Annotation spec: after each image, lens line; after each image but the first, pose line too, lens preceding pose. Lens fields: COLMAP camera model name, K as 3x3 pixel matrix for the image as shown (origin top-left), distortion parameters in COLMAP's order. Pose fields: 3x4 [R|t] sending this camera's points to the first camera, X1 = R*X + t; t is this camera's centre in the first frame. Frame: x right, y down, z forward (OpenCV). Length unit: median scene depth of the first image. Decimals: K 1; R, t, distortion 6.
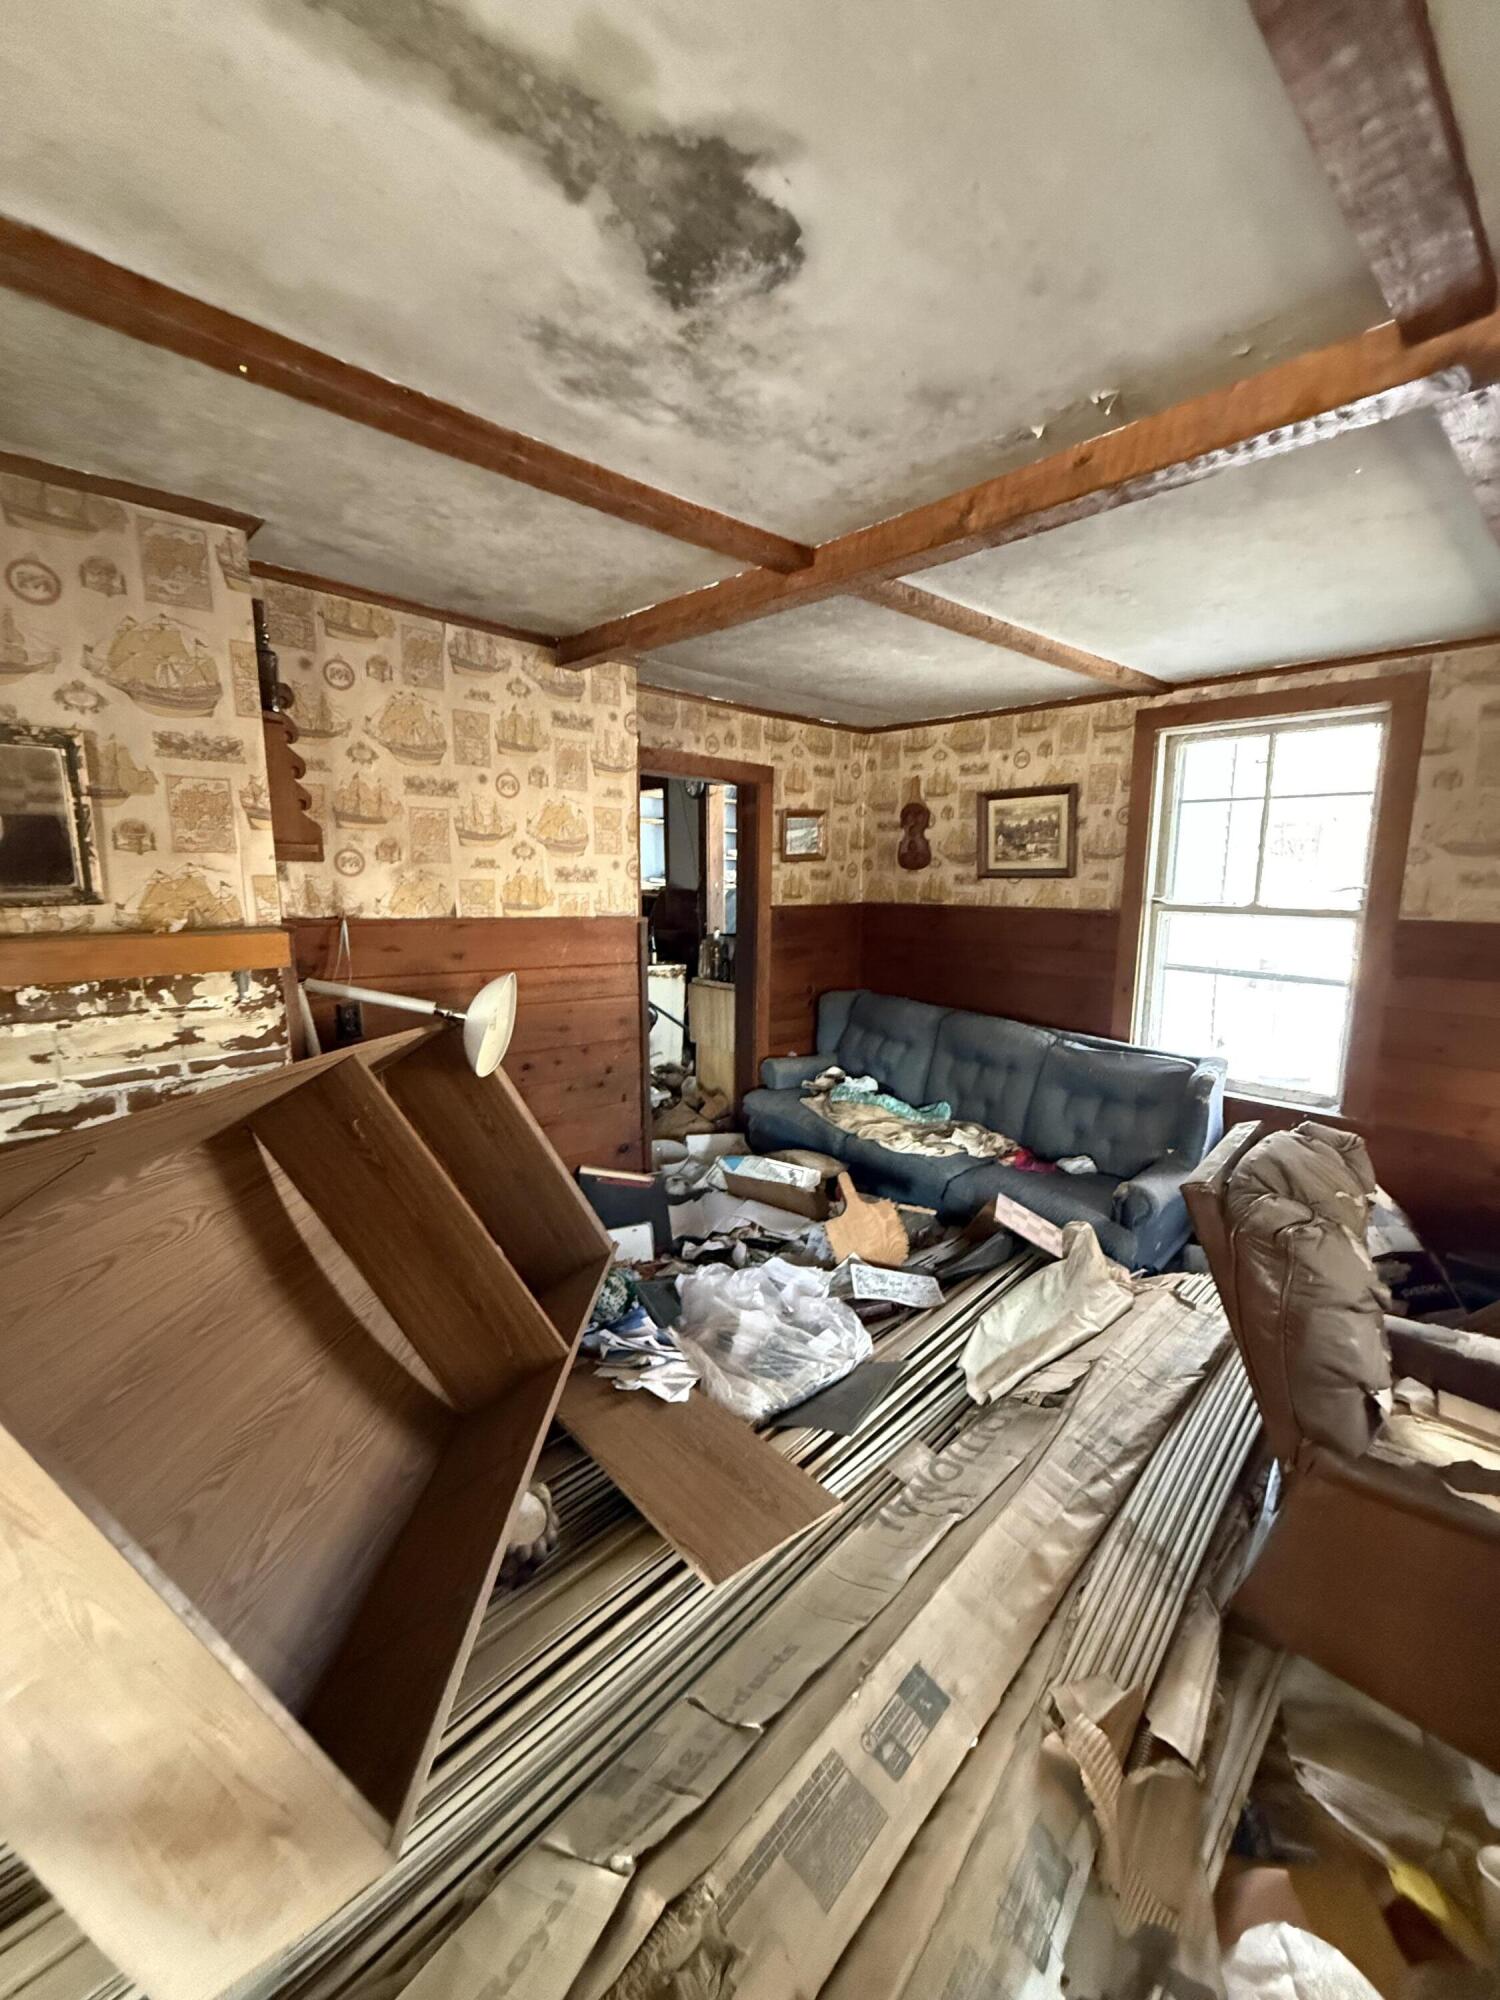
lens RADIAL K [[799.3, 0, 750.5], [0, 799.3, 999.9], [0, 0, 1]] dist [-0.000158, 0.000913]
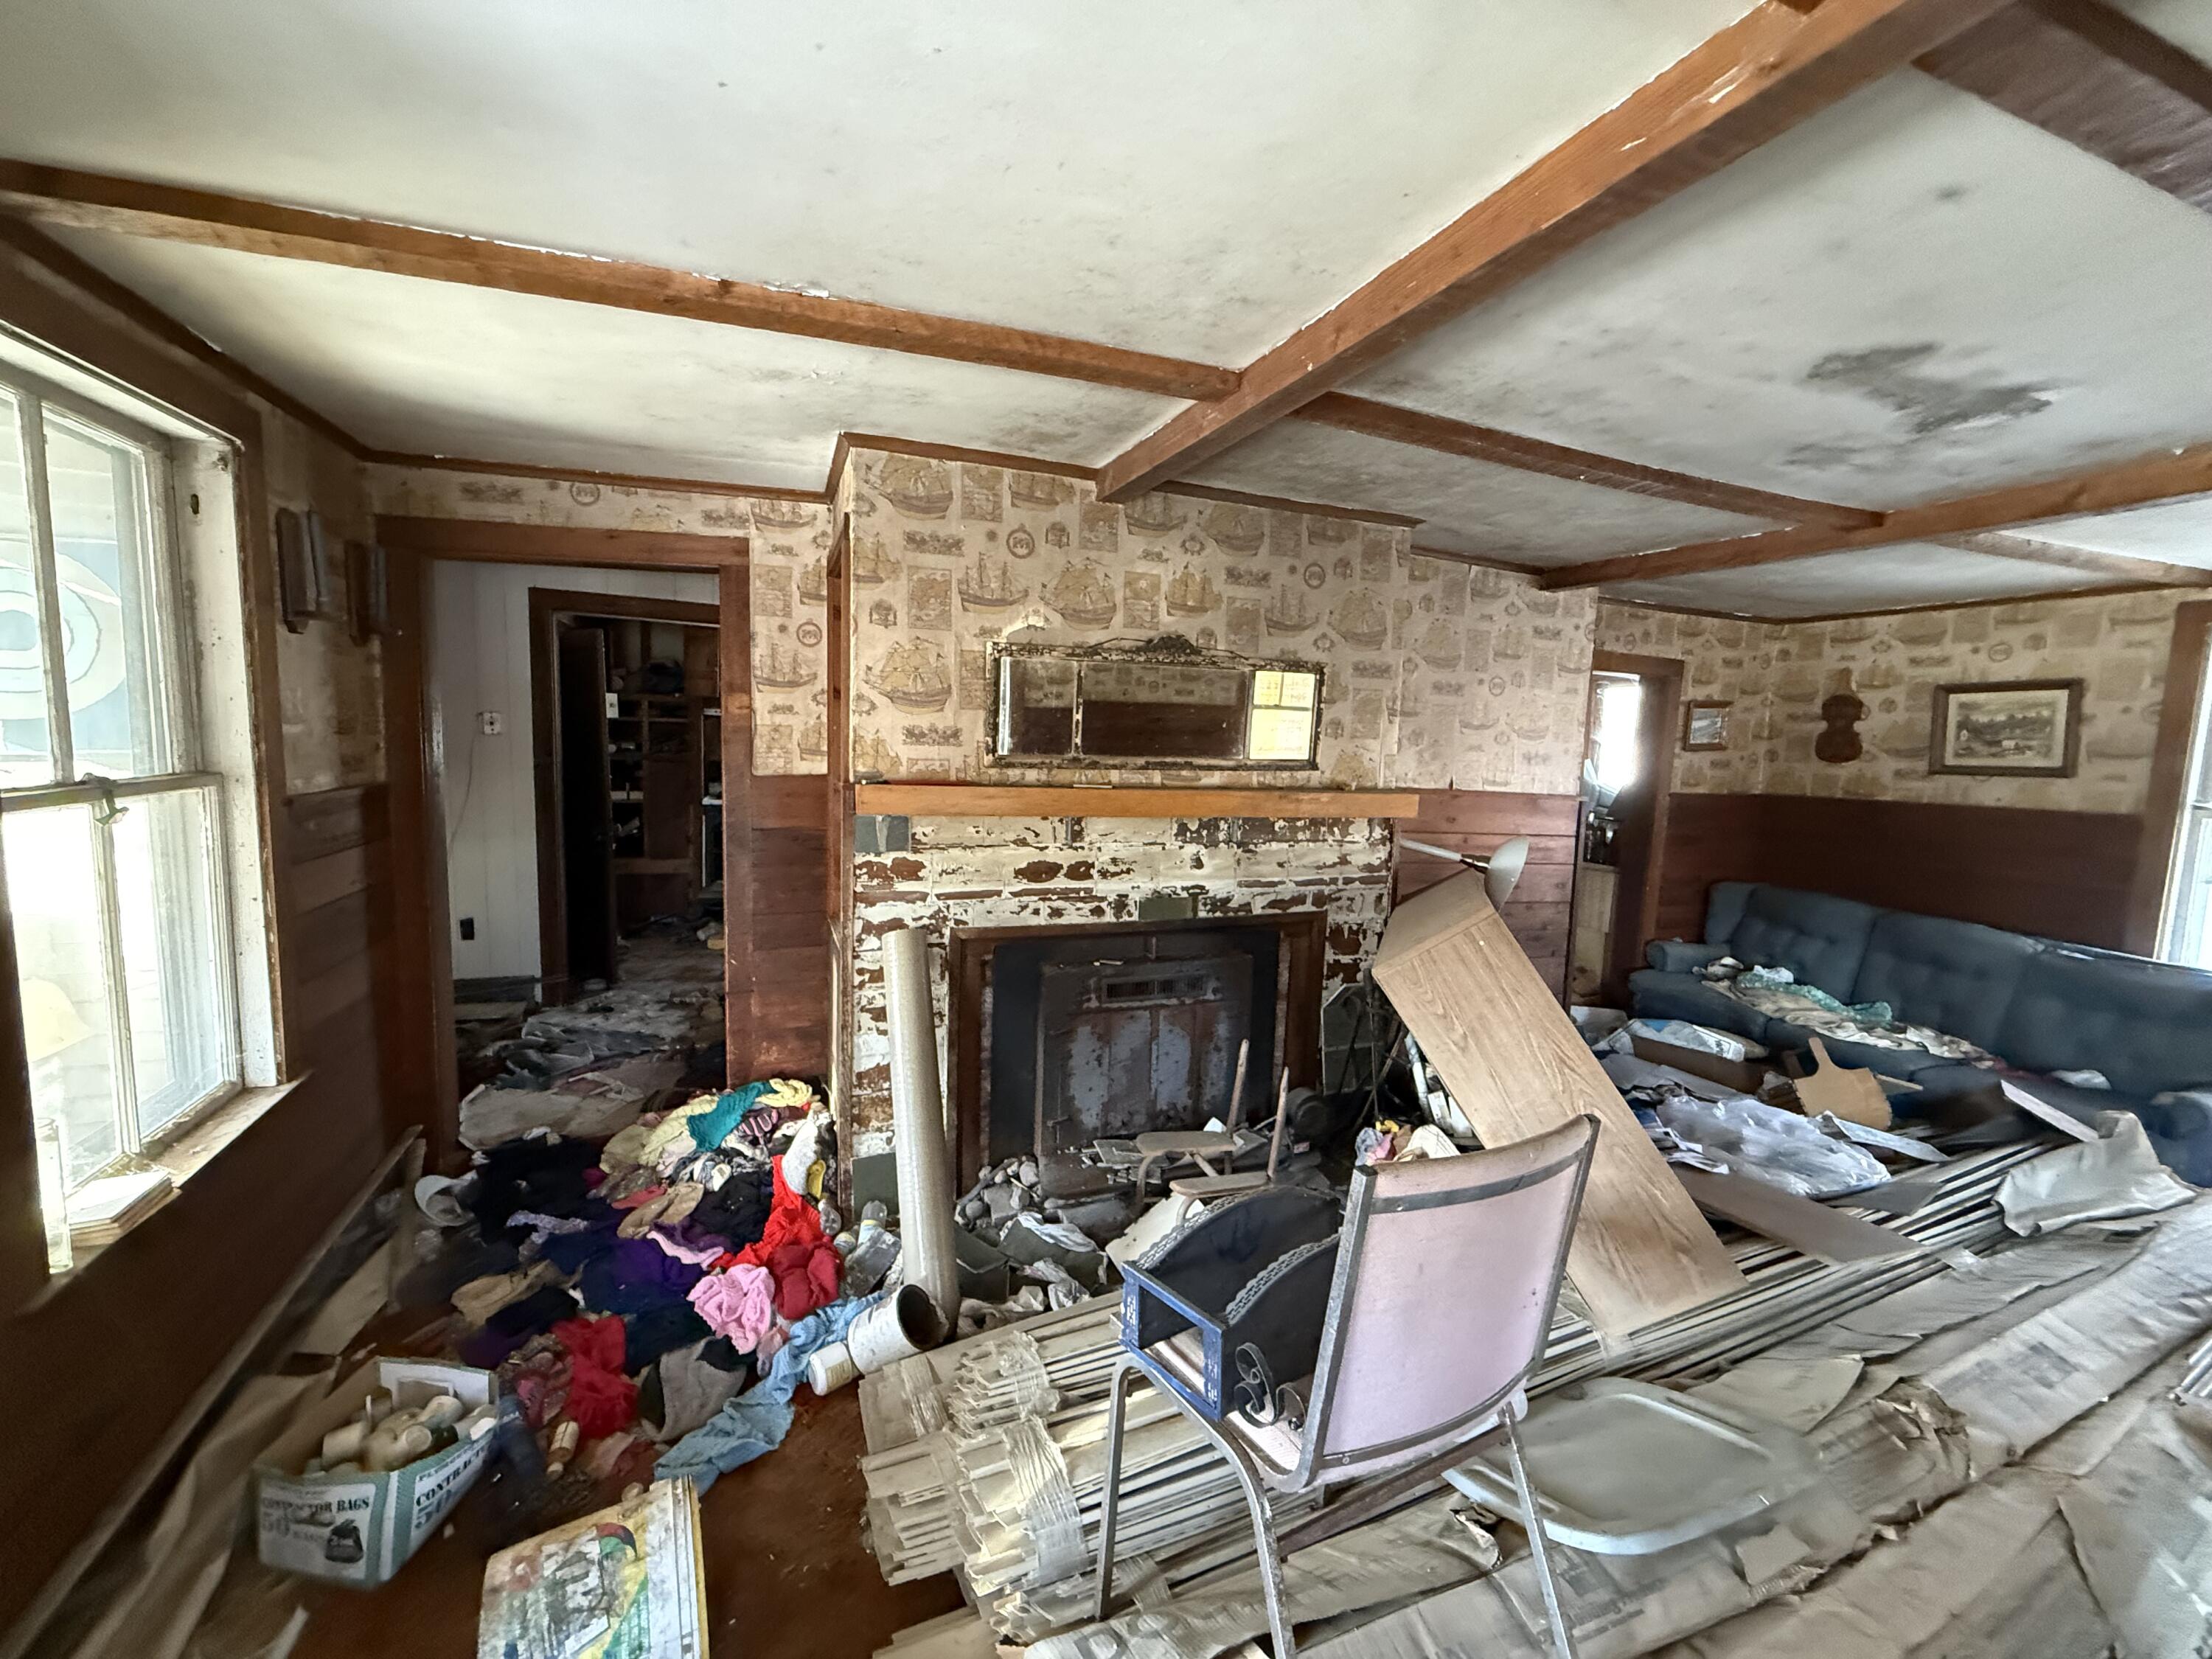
lens RADIAL K [[884.0, 0, 1092.8], [0, 884.0, 833.8], [0, 0, 1]] dist [-0.000158, 0.000913]
pose [[0.929114, 0.063941, -0.364224, -0.361857], [-0.086440, 0.995204, -0.045790, 0.076202], [0.359549, 0.074028, 0.930185, -0.478612]]
